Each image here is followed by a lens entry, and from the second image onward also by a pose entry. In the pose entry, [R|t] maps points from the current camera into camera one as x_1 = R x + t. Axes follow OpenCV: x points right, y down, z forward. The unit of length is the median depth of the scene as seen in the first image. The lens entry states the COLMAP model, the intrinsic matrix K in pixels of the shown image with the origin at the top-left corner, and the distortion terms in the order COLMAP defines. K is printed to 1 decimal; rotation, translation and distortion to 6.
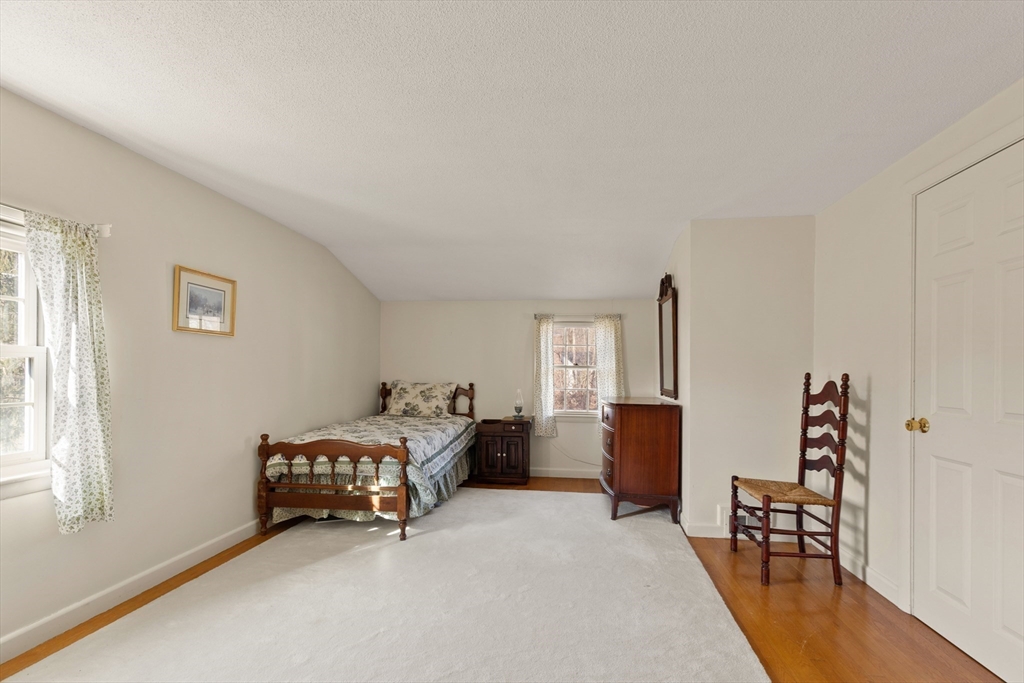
lens RADIAL K [[465.5, 0, 504.5], [0, 465.5, 367.9], [0, 0, 1]] dist [0.012378, -0.002977]
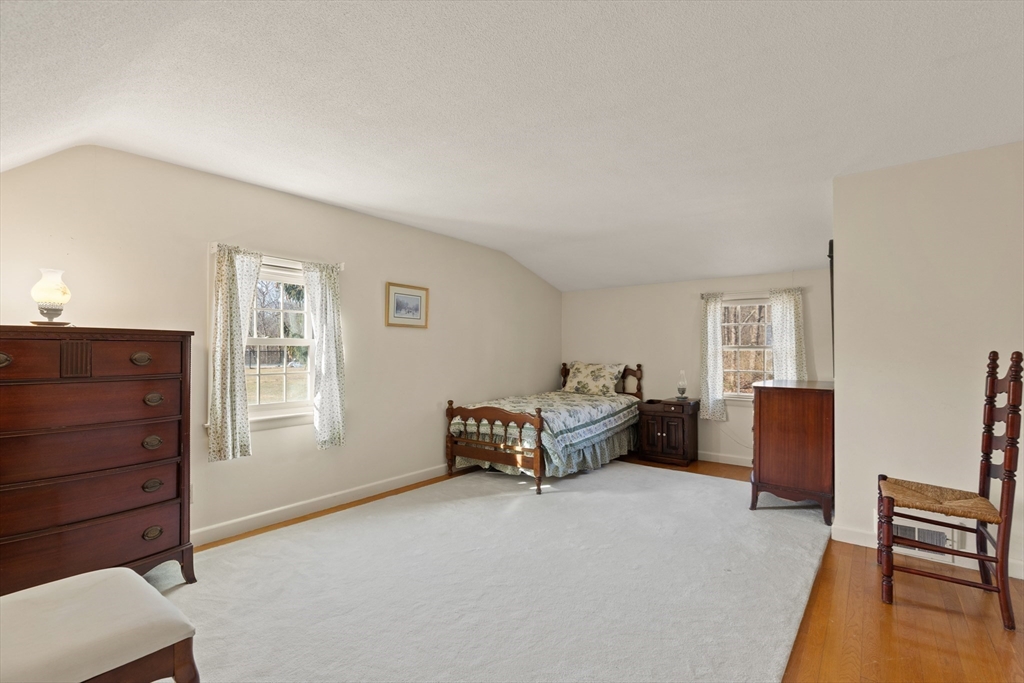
lens RADIAL K [[465.5, 0, 521.6], [0, 465.5, 345.7], [0, 0, 1]] dist [0.012378, -0.002977]
pose [[0.864091, -0.014022, -0.503141, 0.347462], [0.008196, 0.999871, -0.013790, 0.005266], [0.503269, 0.007792, 0.864095, -0.054307]]
